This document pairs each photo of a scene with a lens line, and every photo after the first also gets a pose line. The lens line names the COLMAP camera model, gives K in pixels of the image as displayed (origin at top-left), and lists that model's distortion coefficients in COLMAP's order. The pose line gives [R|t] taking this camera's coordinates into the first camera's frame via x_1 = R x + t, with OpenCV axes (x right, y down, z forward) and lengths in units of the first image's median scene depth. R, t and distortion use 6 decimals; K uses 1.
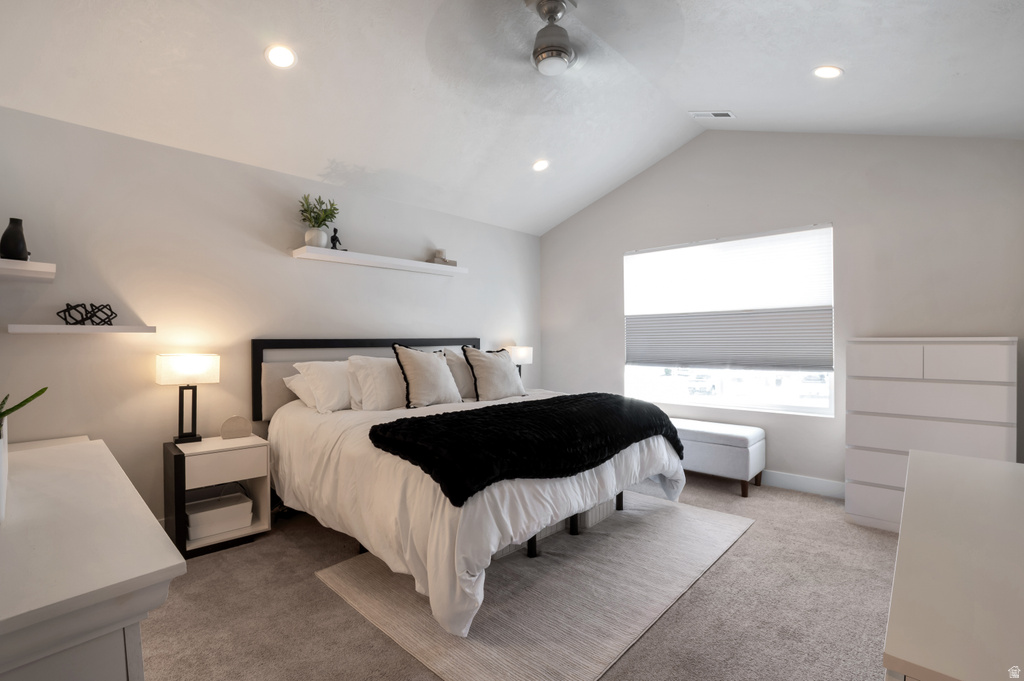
lens RADIAL K [[463.3, 0, 507.5], [0, 463.3, 344.7], [0, 0, 1]] dist [-0.037510, 0.004601]
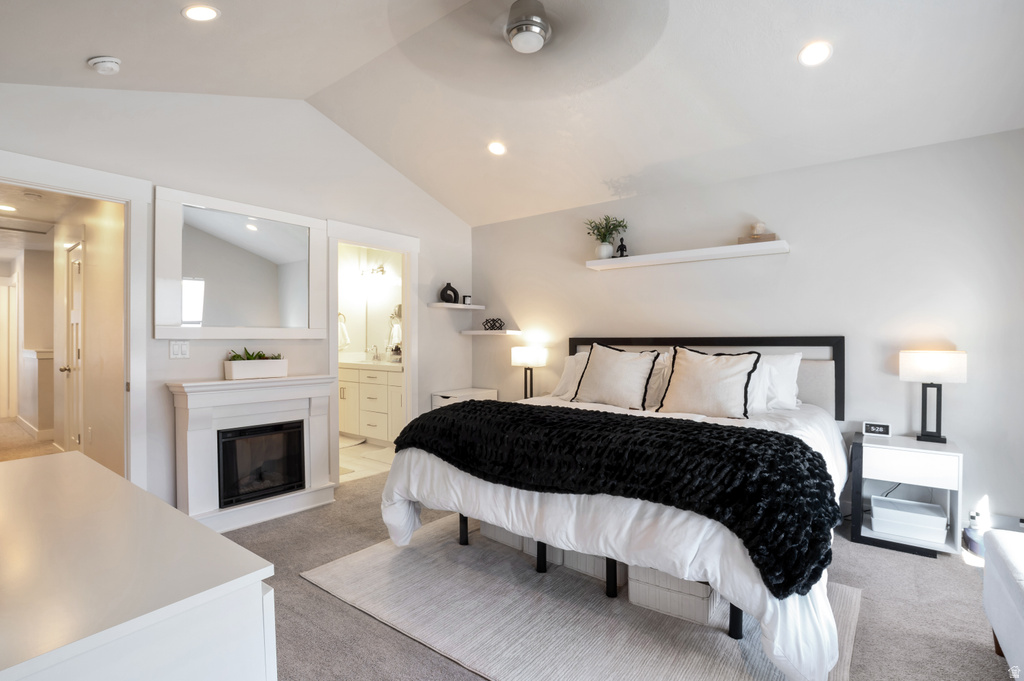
lens RADIAL K [[463.3, 0, 512.2], [0, 463.3, 336.6], [0, 0, 1]] dist [-0.037510, 0.004601]
pose [[0.128123, 0.001136, -0.991758, 0.705523], [-0.002506, 0.999997, 0.000821, -0.012938], [0.991755, 0.002380, 0.128125, 0.593988]]
